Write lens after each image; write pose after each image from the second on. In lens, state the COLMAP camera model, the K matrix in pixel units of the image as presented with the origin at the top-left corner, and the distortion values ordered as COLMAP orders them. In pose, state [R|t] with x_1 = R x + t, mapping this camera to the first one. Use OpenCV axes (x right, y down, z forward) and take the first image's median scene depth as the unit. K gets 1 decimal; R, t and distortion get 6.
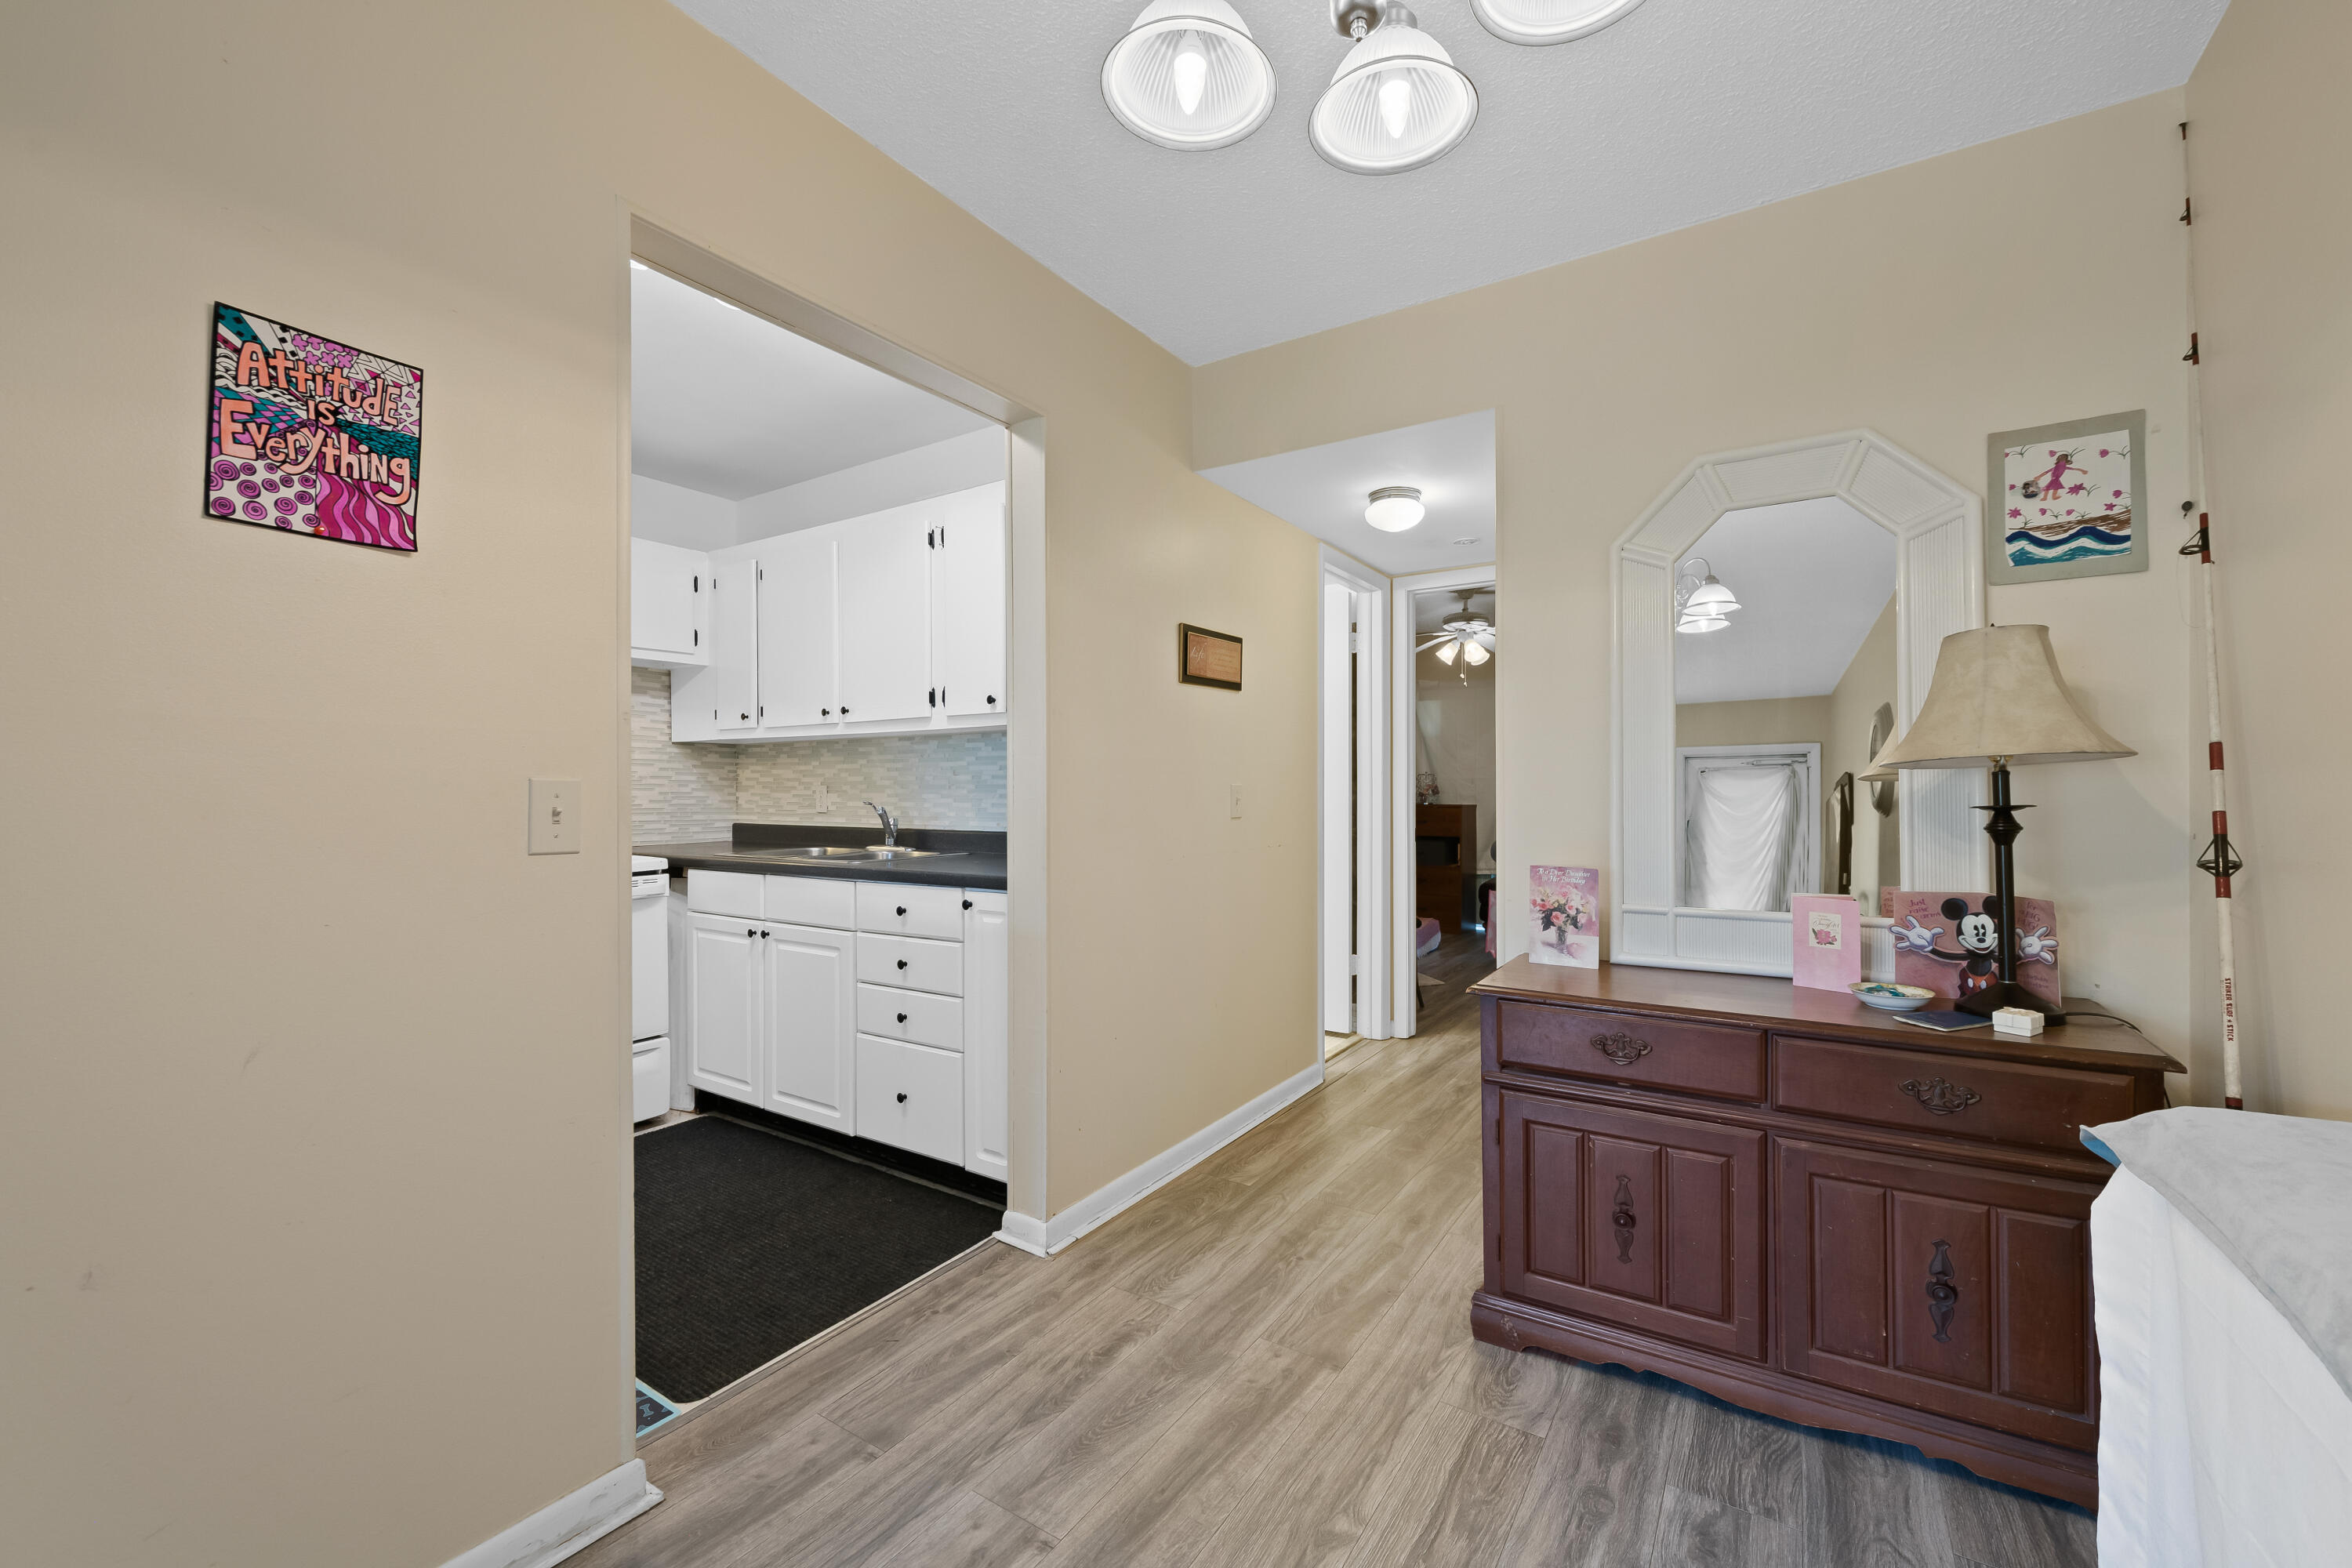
lens RADIAL K [[936.2, 0, 1193.2], [0, 936.2, 791.4], [0, 0, 1]] dist [-0.001915, -0.001106]
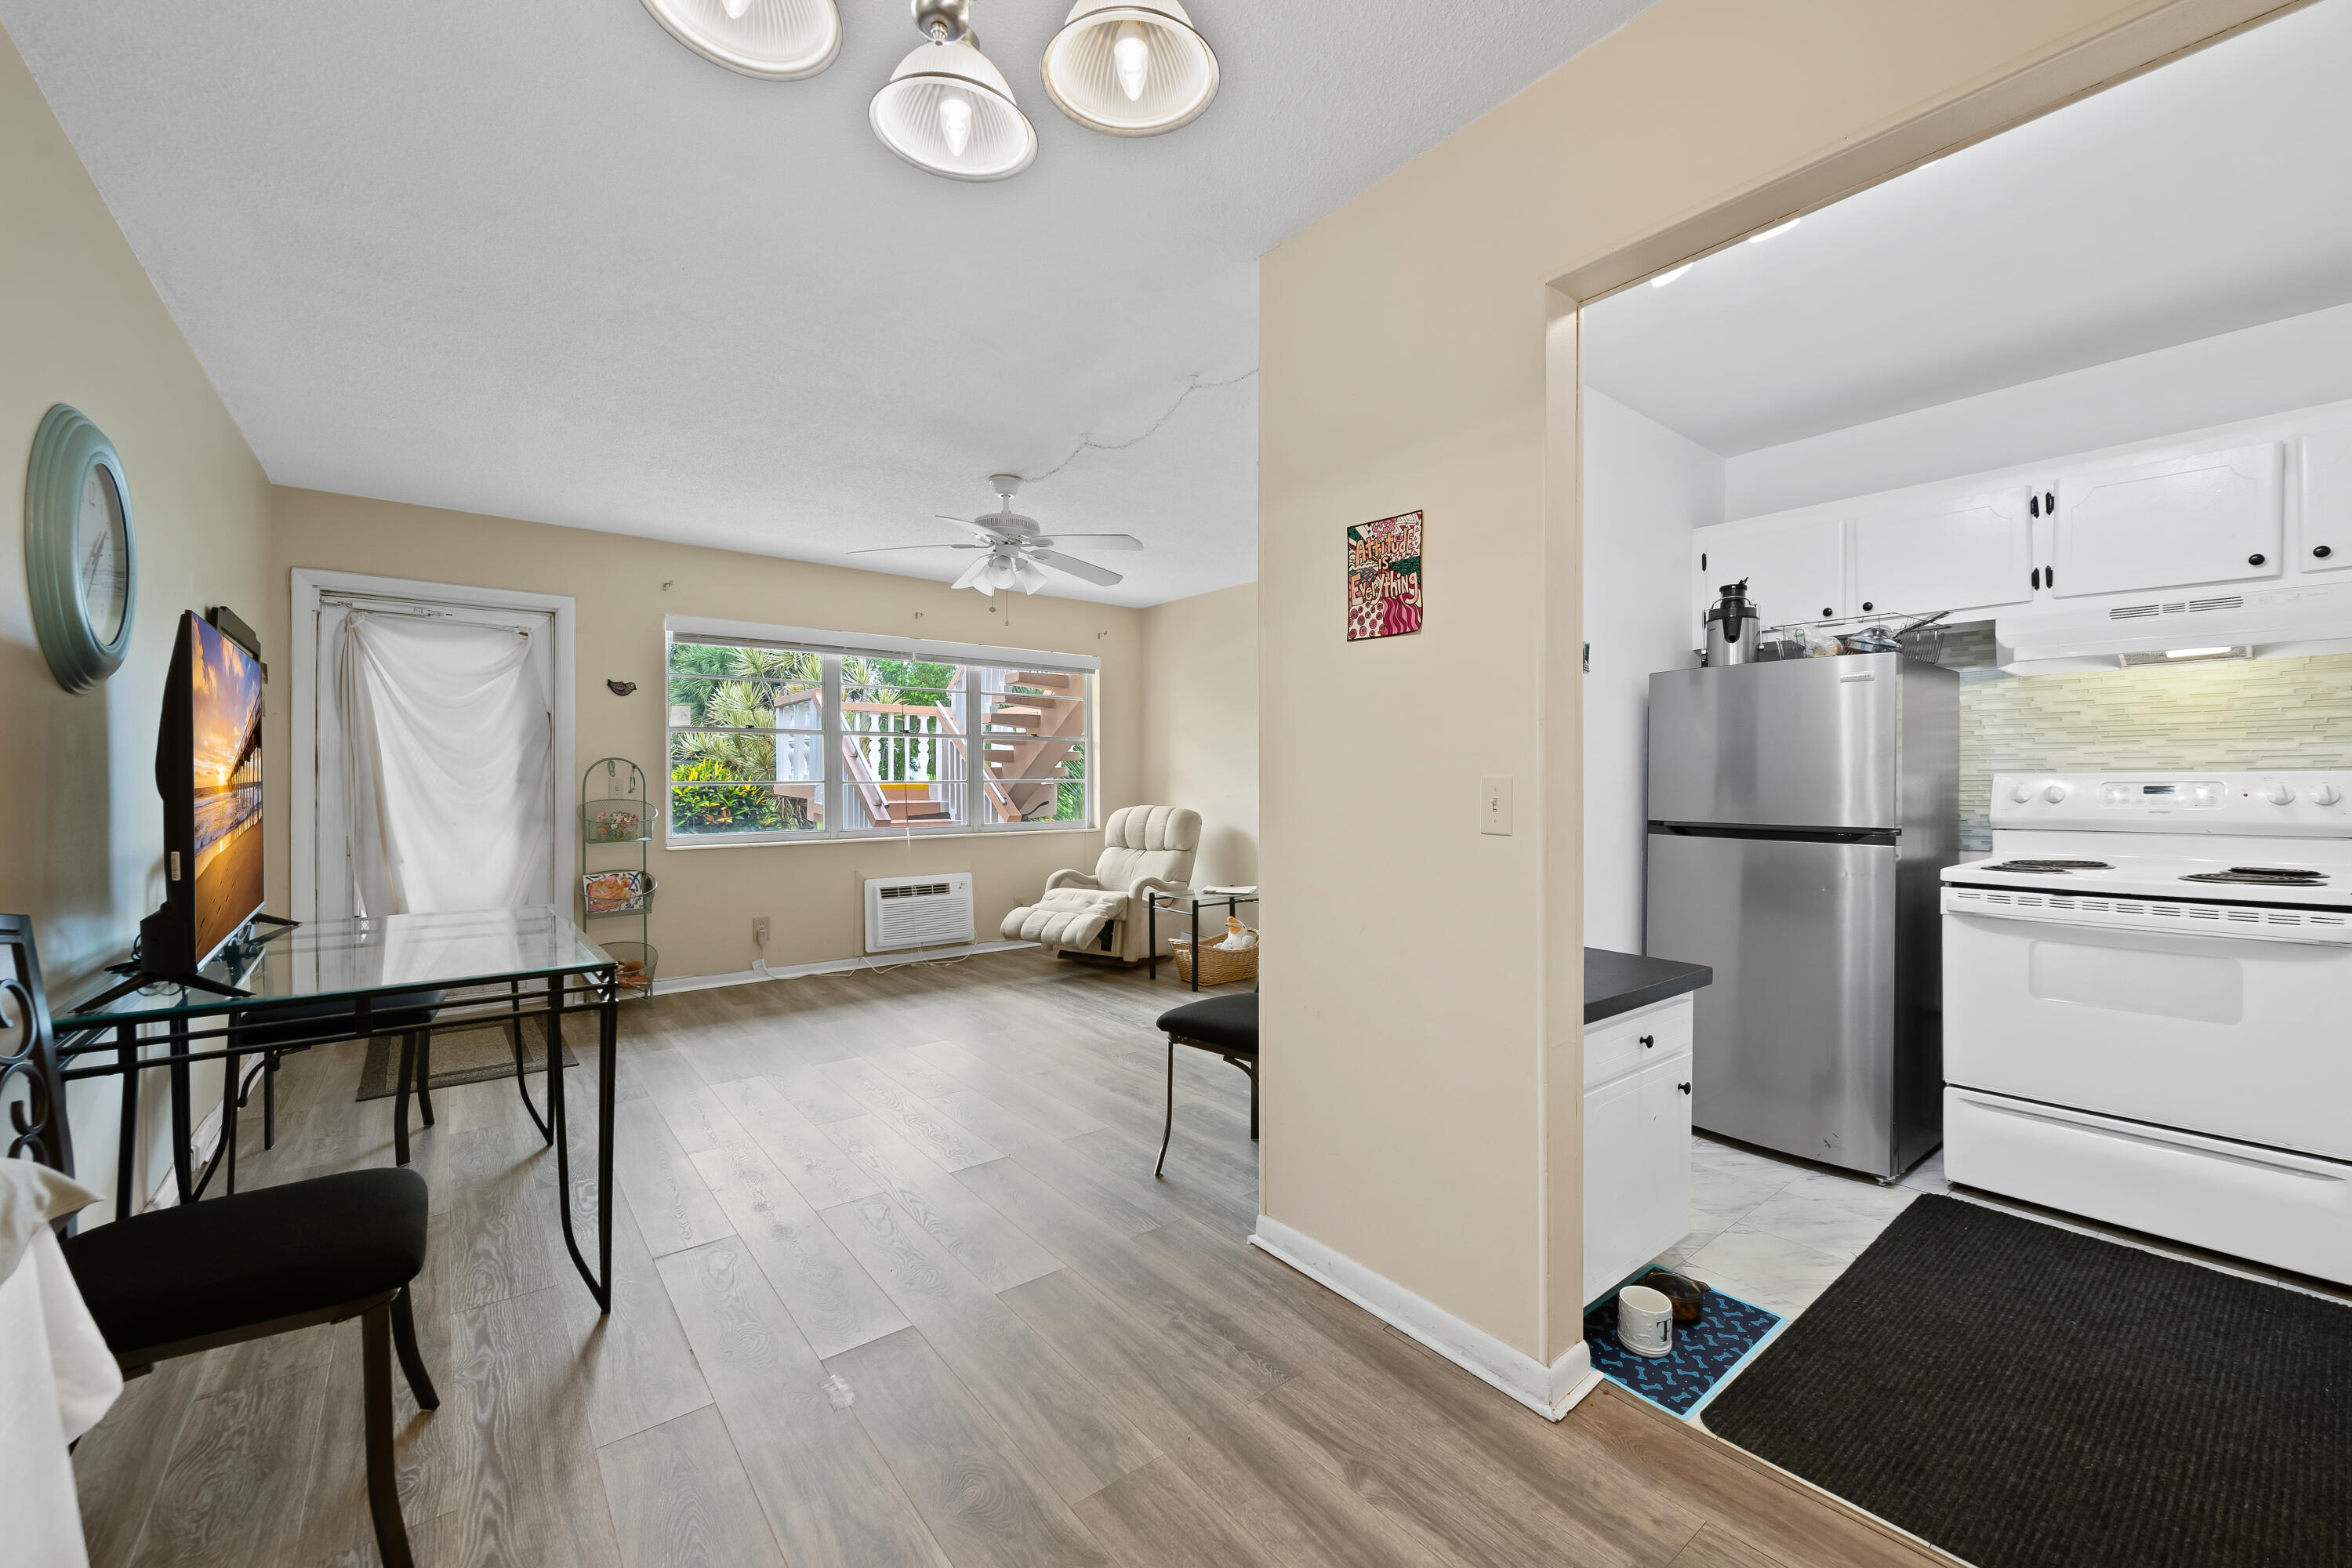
lens RADIAL K [[929.5, 0, 1187.2], [0, 929.5, 782.8], [0, 0, 1]] dist [0.000216, -0.001921]
pose [[-0.318537, 0.006509, -0.947888, 0.302913], [0.000245, 0.999977, 0.006784, -0.006263], [0.947910, 0.001928, -0.318531, 0.458190]]
